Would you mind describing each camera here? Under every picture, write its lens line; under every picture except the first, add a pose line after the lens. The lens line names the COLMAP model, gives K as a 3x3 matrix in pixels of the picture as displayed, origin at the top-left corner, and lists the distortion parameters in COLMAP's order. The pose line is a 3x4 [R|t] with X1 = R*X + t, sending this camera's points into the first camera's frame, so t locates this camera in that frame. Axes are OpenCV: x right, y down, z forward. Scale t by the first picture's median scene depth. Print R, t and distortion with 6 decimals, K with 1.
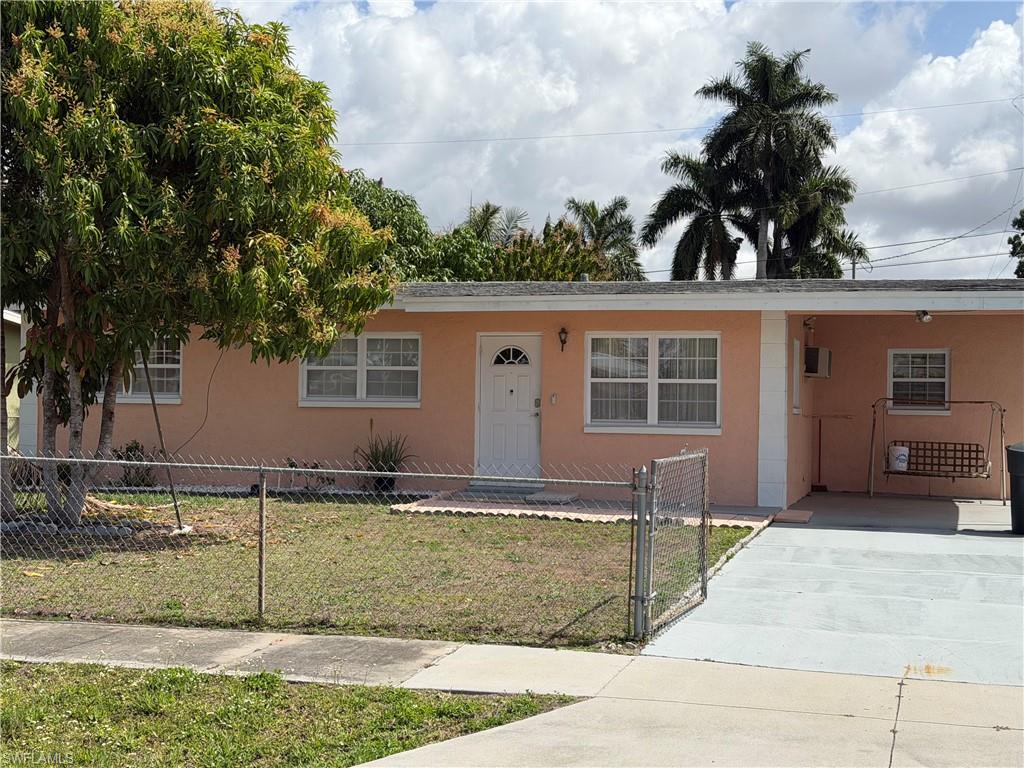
lens RADIAL K [[1429.5, 0, 513.8], [0, 1429.5, 383.0], [0, 0, 1]] dist [0.148856, -0.109624]
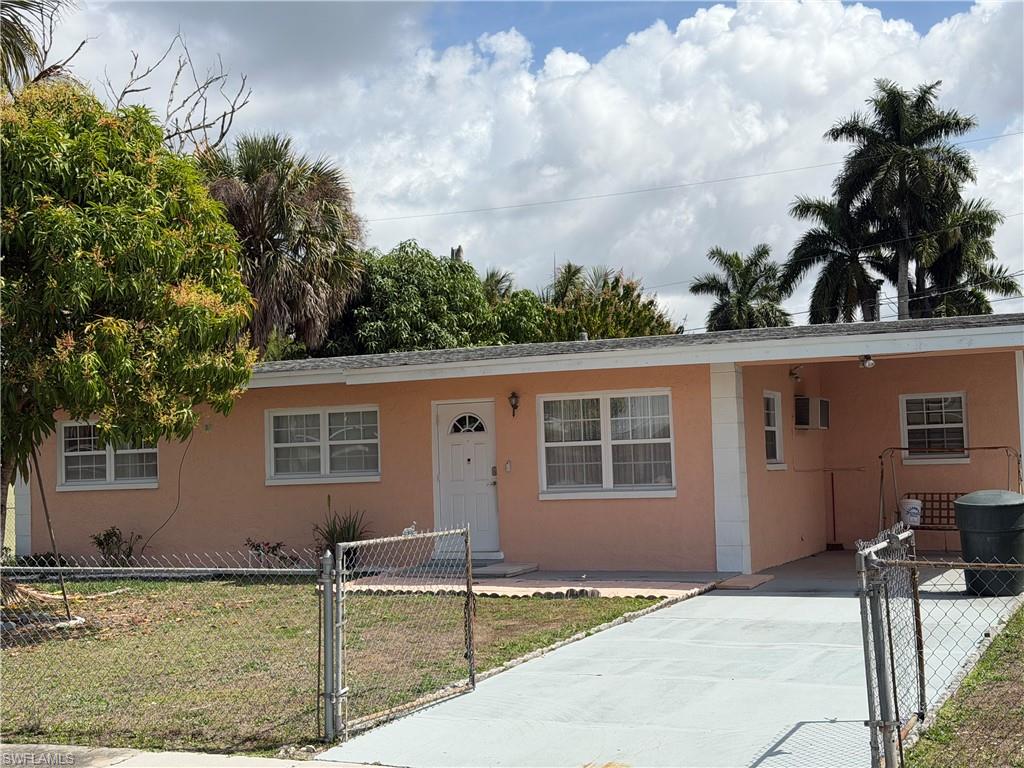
lens RADIAL K [[1429.5, 0, 513.8], [0, 1429.5, 383.0], [0, 0, 1]] dist [0.148856, -0.109624]
pose [[0.988609, -0.054290, -0.140375, 0.171716], [0.048385, 0.997808, -0.045145, -0.001161], [0.142519, 0.037839, 0.989069, 0.046683]]
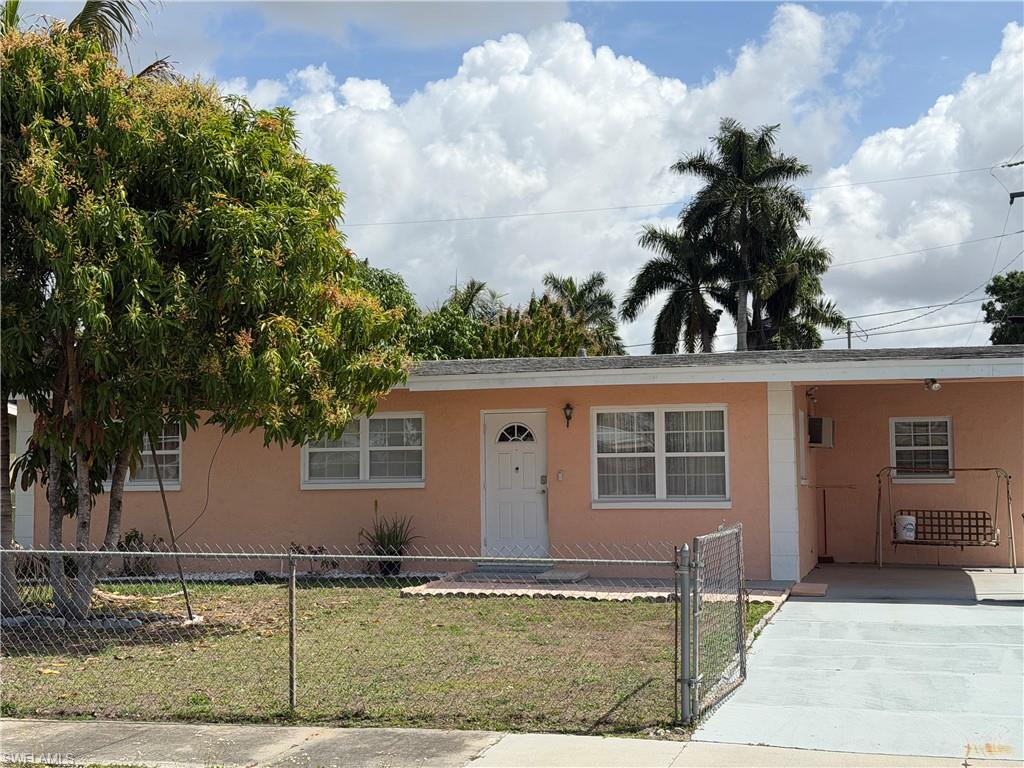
lens RADIAL K [[1427.9, 0, 508.1], [0, 1427.9, 381.9], [0, 0, 1]] dist [0.149489, -0.115622]
pose [[0.999620, -0.023701, 0.014073, -0.020653], [0.024424, 0.998263, -0.053620, -0.001395], [-0.012778, 0.053944, 0.998462, 0.009031]]
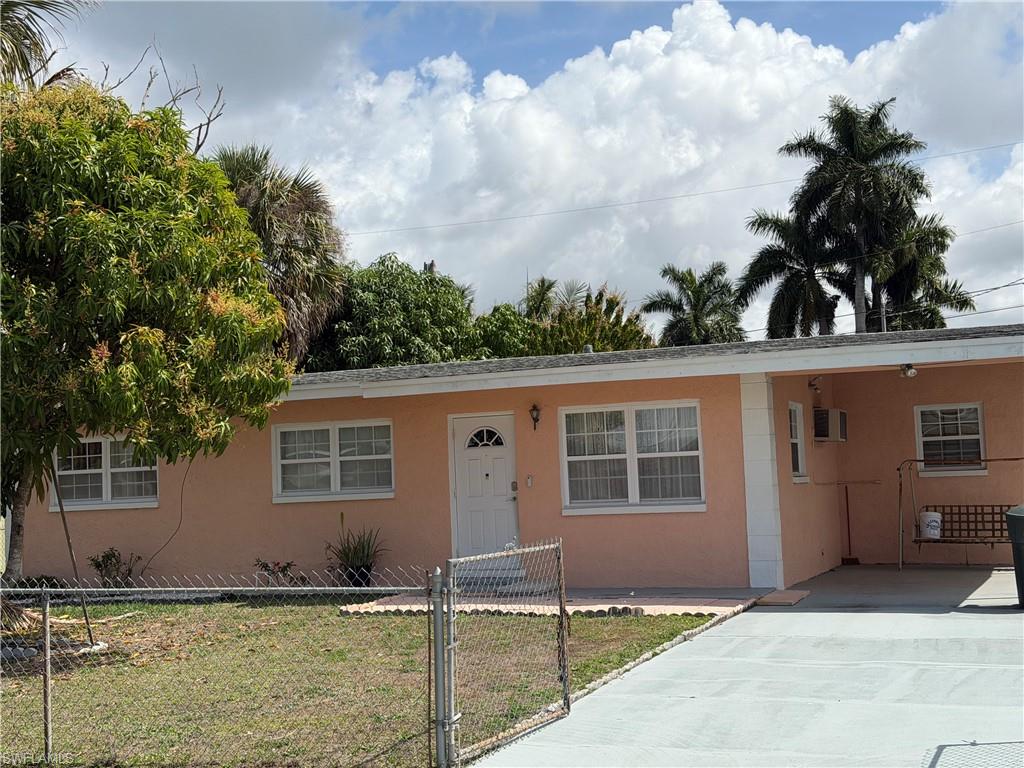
lens RADIAL K [[1427.9, 0, 508.1], [0, 1427.9, 381.9], [0, 0, 1]] dist [0.149489, -0.115622]
pose [[0.993114, -0.061586, -0.099661, 0.112660], [0.056112, 0.996806, -0.056829, -0.001259], [0.102842, 0.050846, 0.993397, 0.066483]]
